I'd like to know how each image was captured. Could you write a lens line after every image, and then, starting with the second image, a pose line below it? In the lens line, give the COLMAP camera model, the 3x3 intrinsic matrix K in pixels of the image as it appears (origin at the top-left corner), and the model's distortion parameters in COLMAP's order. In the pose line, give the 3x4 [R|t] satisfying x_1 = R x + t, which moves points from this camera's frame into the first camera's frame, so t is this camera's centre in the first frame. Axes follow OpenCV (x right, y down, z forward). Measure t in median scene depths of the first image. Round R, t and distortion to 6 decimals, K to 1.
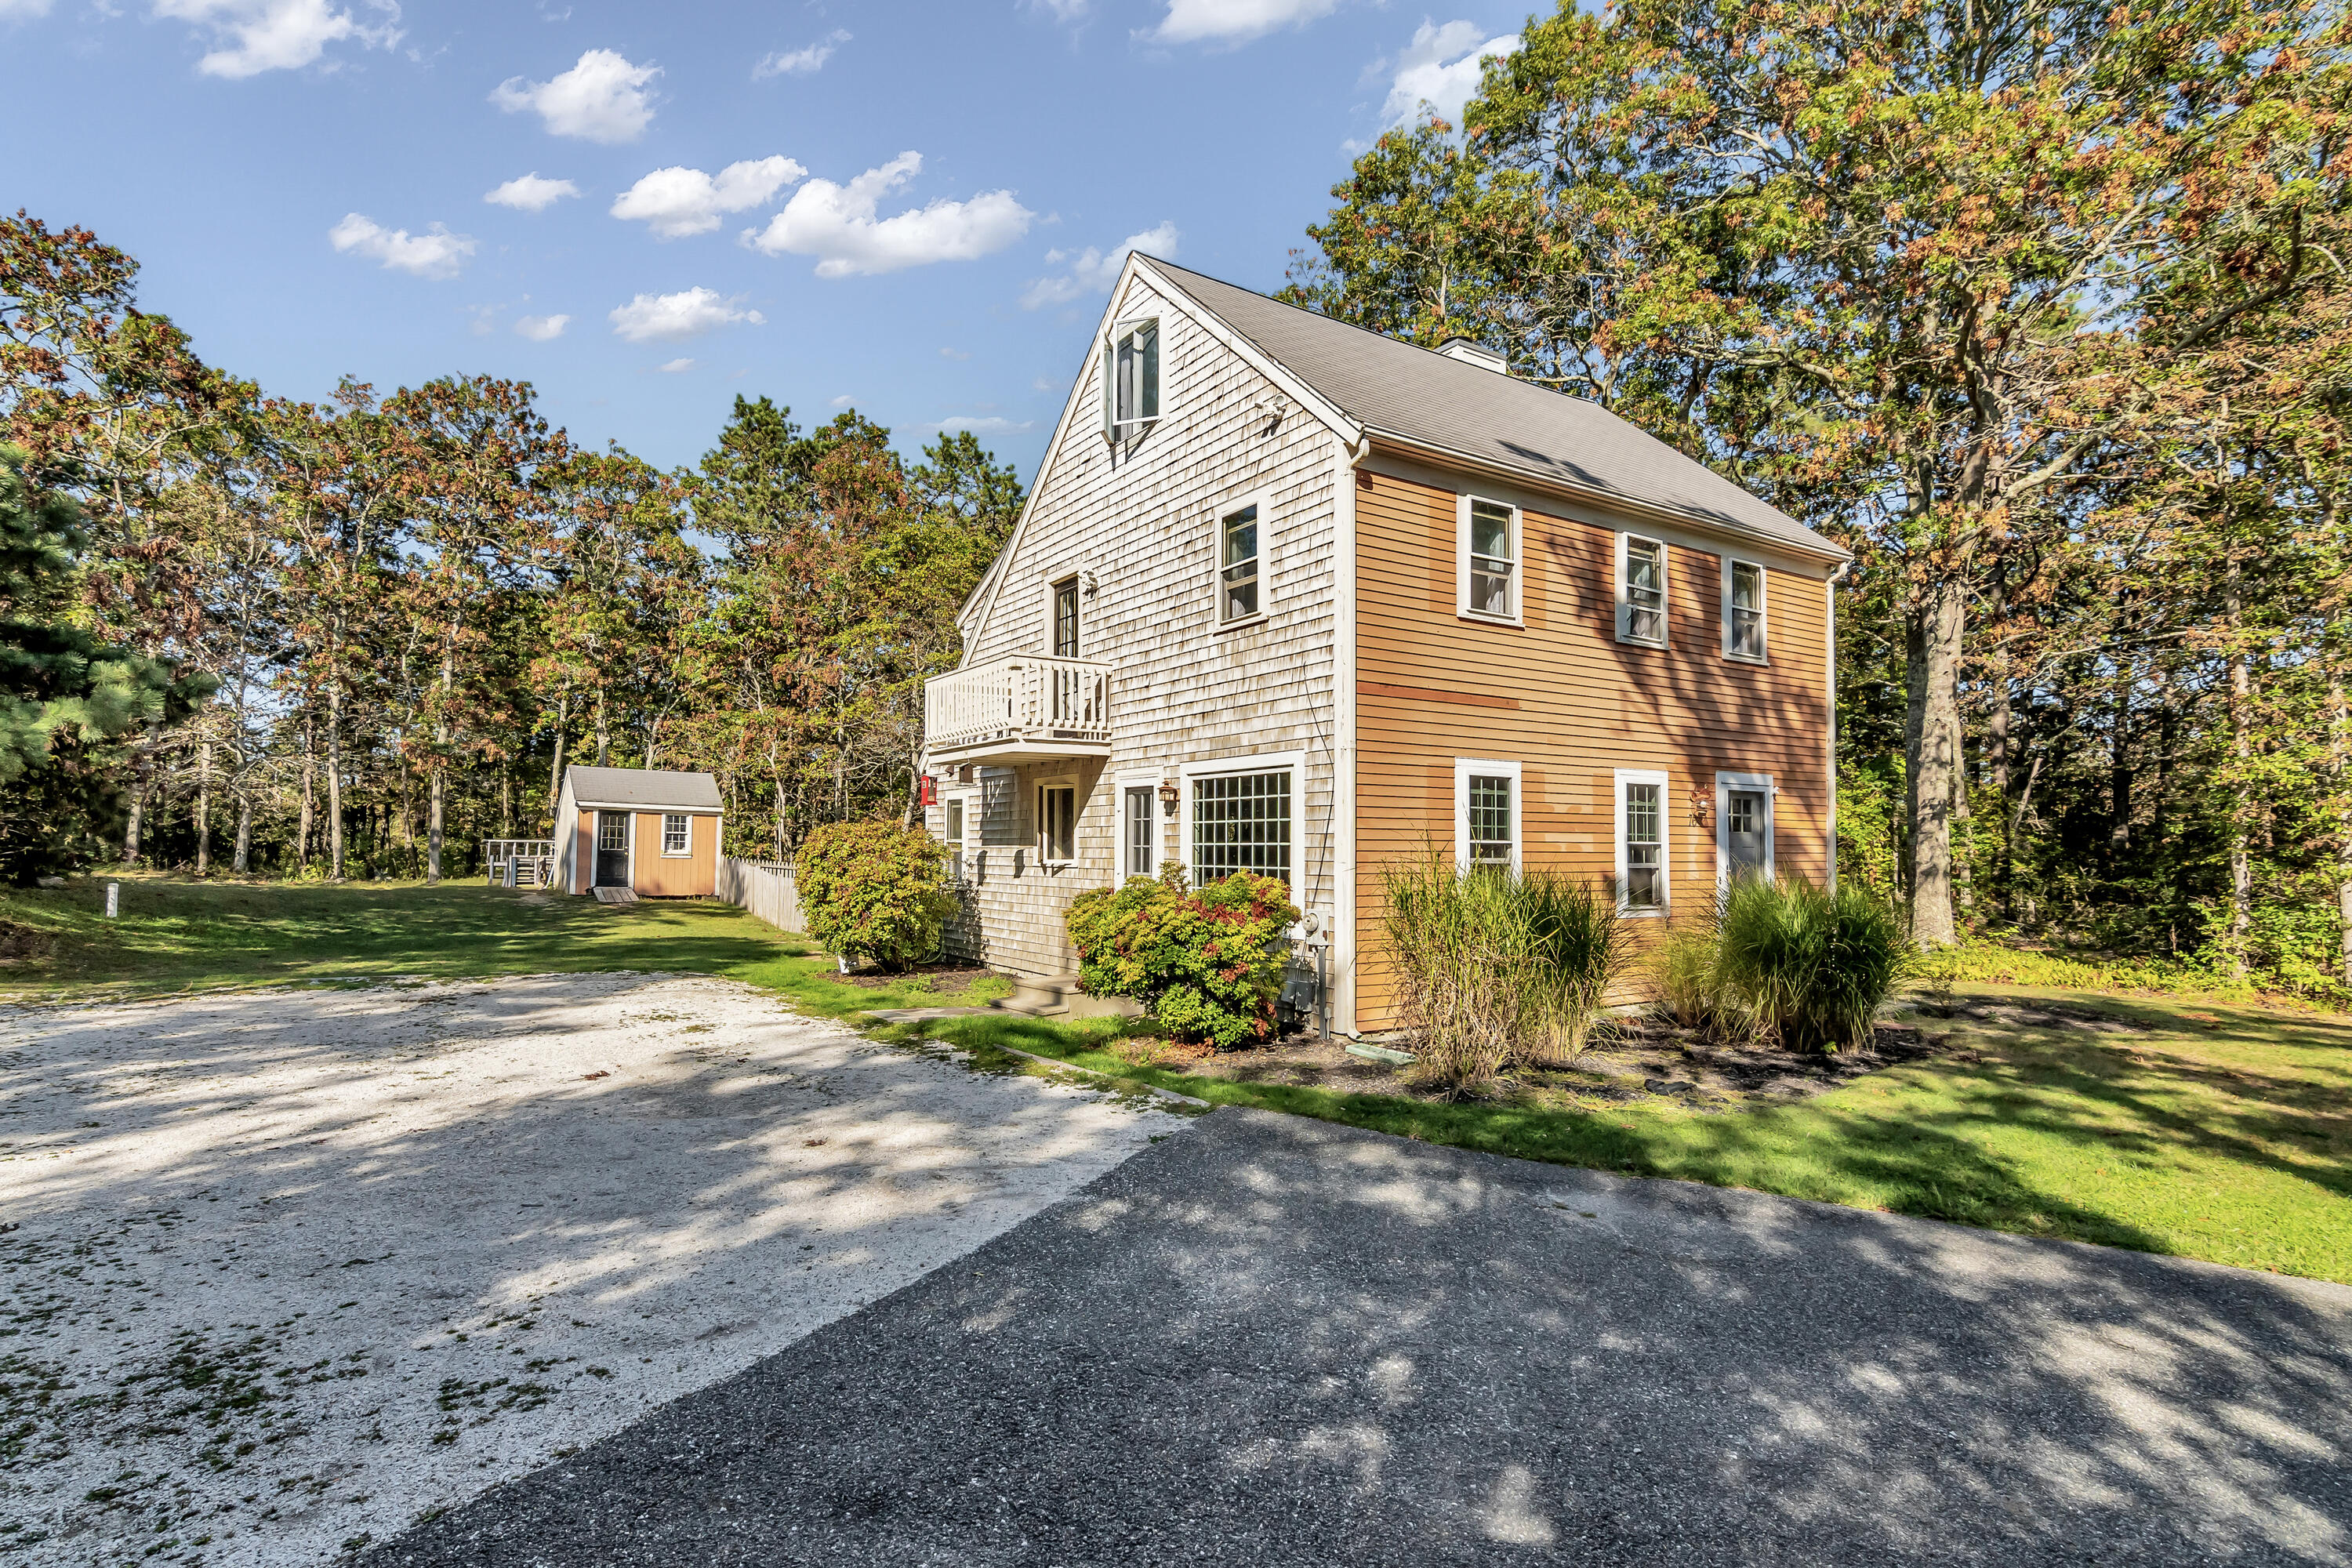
lens RADIAL K [[1163.9, 0, 1161.0], [0, 1163.9, 745.0], [0, 0, 1]] dist [-0.000469, 0.000368]
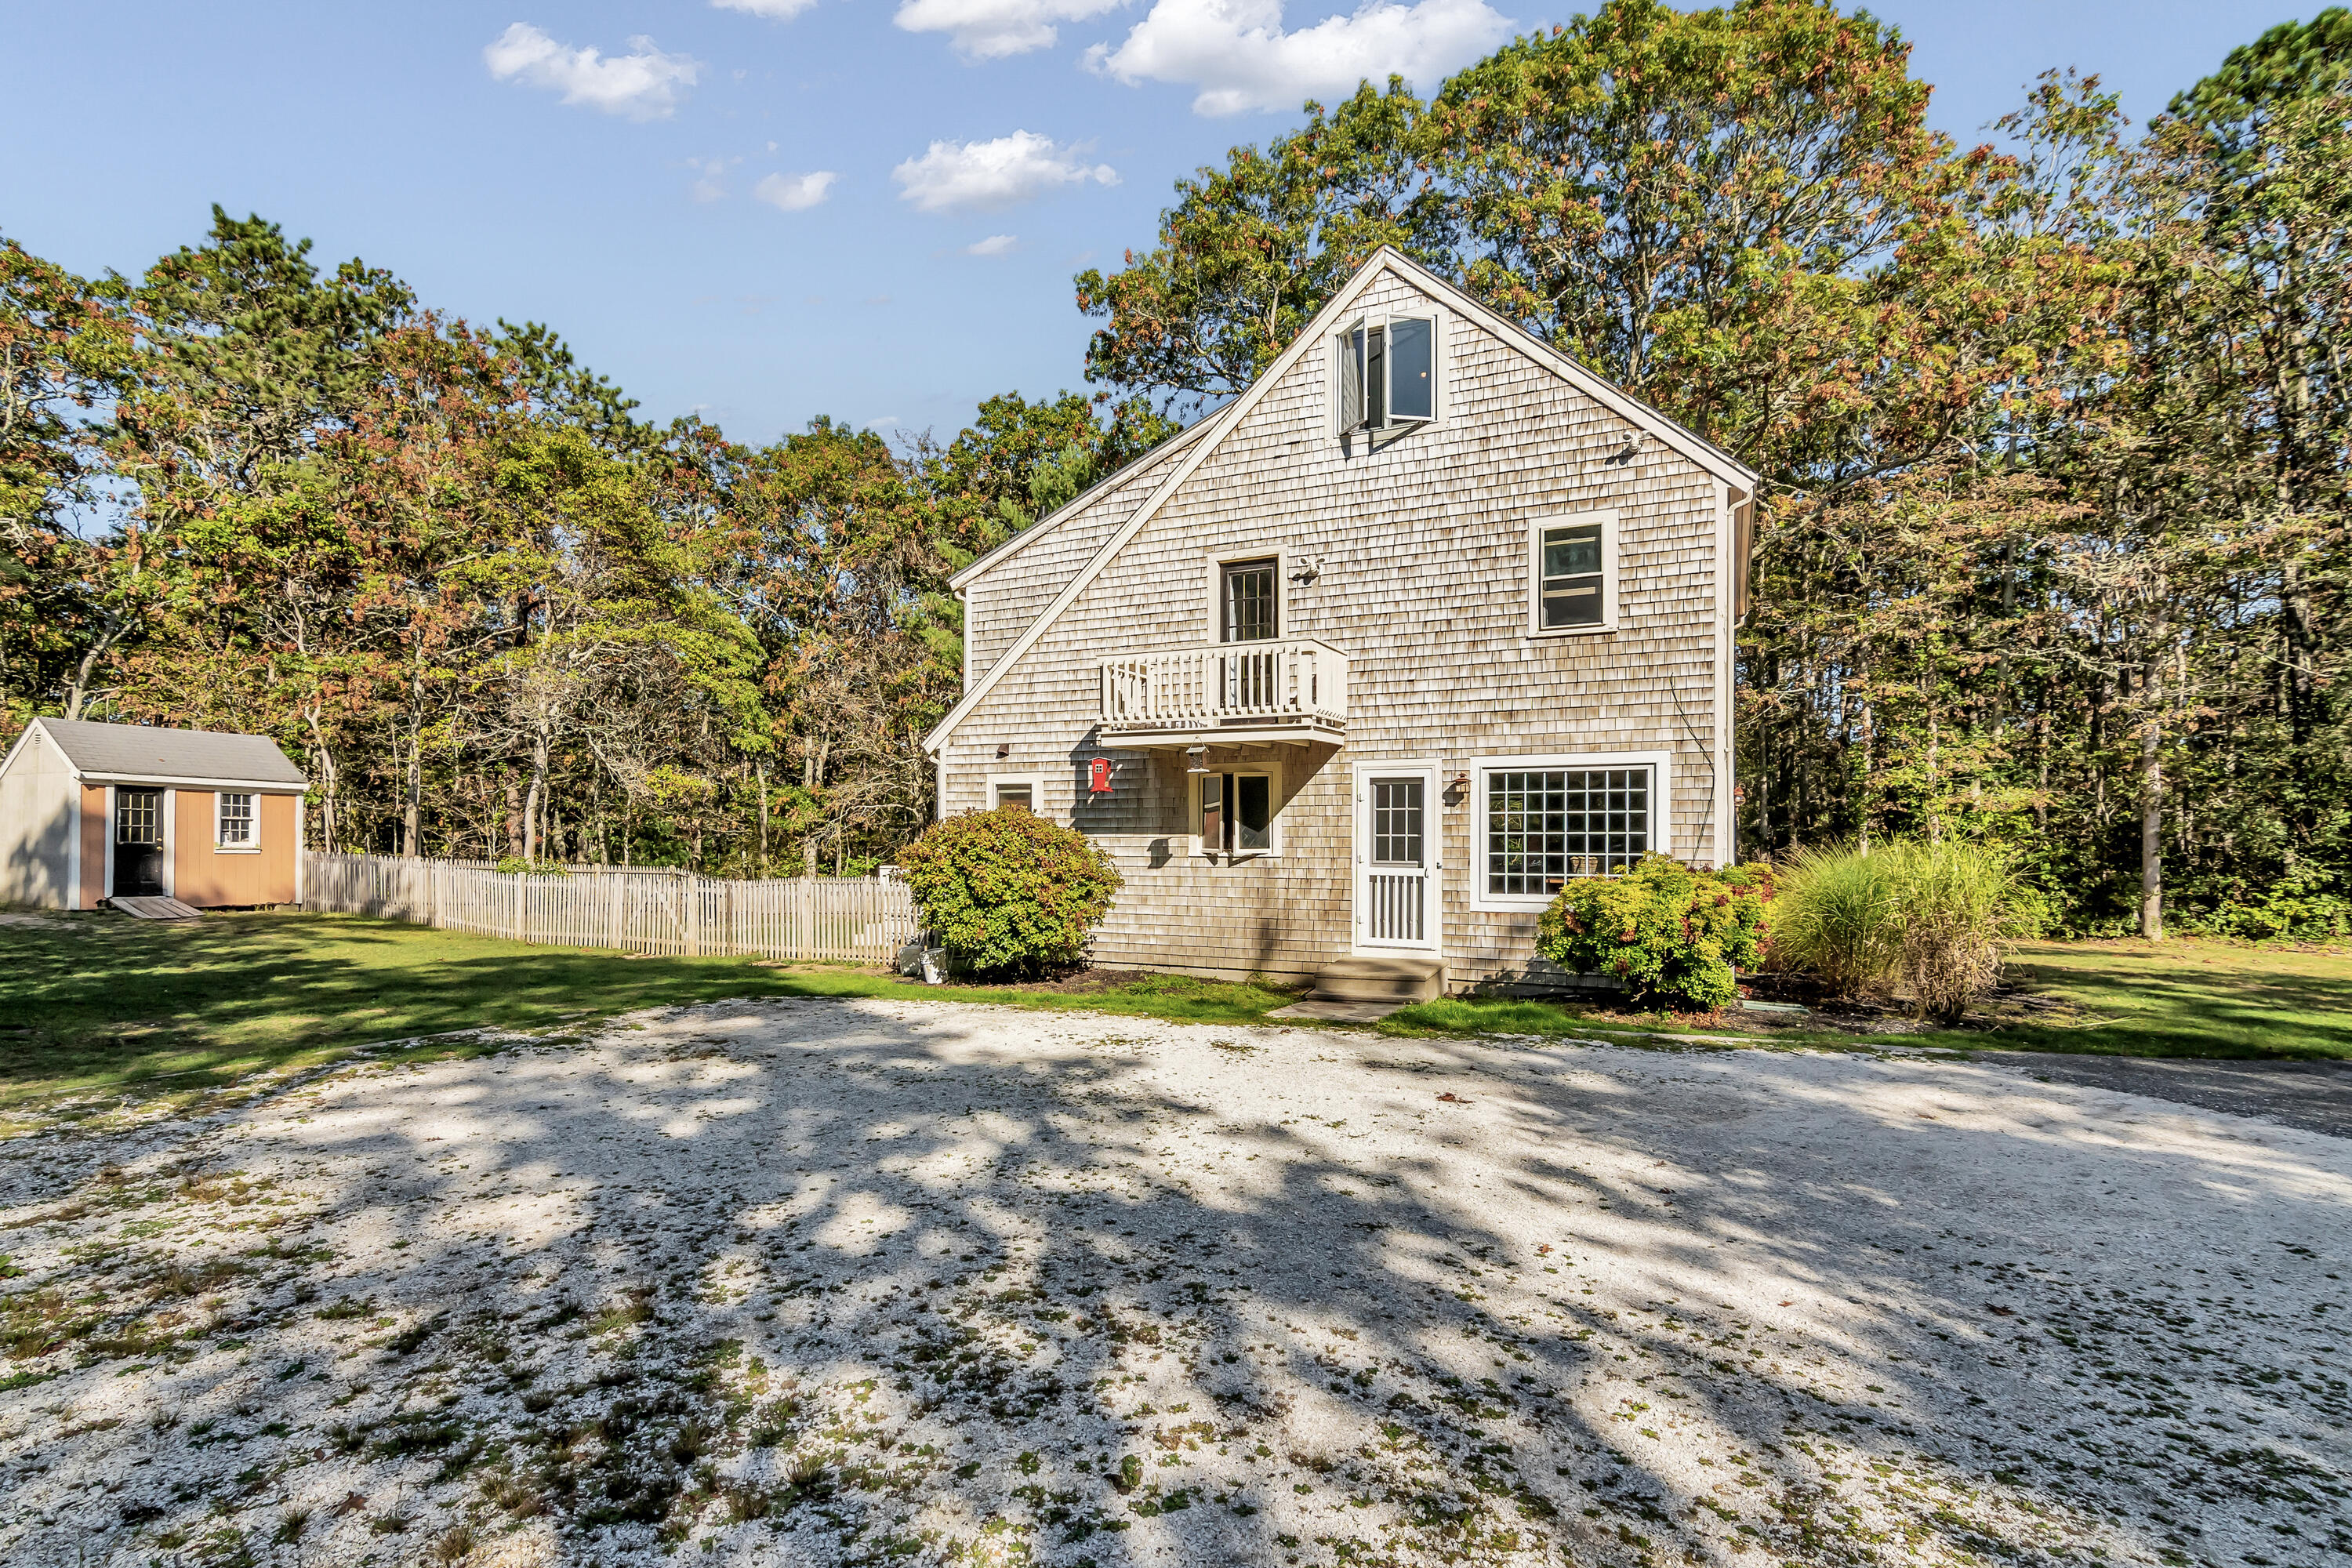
lens RADIAL K [[1143.6, 0, 1176.0], [0, 1143.6, 784.0], [0, 0, 1]] dist [0.002192, 0.000110]
pose [[0.848230, 0.024612, 0.529056, -0.833178], [-0.045595, 0.998605, 0.026646, 0.027273], [-0.527662, -0.046724, 0.848168, 0.286589]]
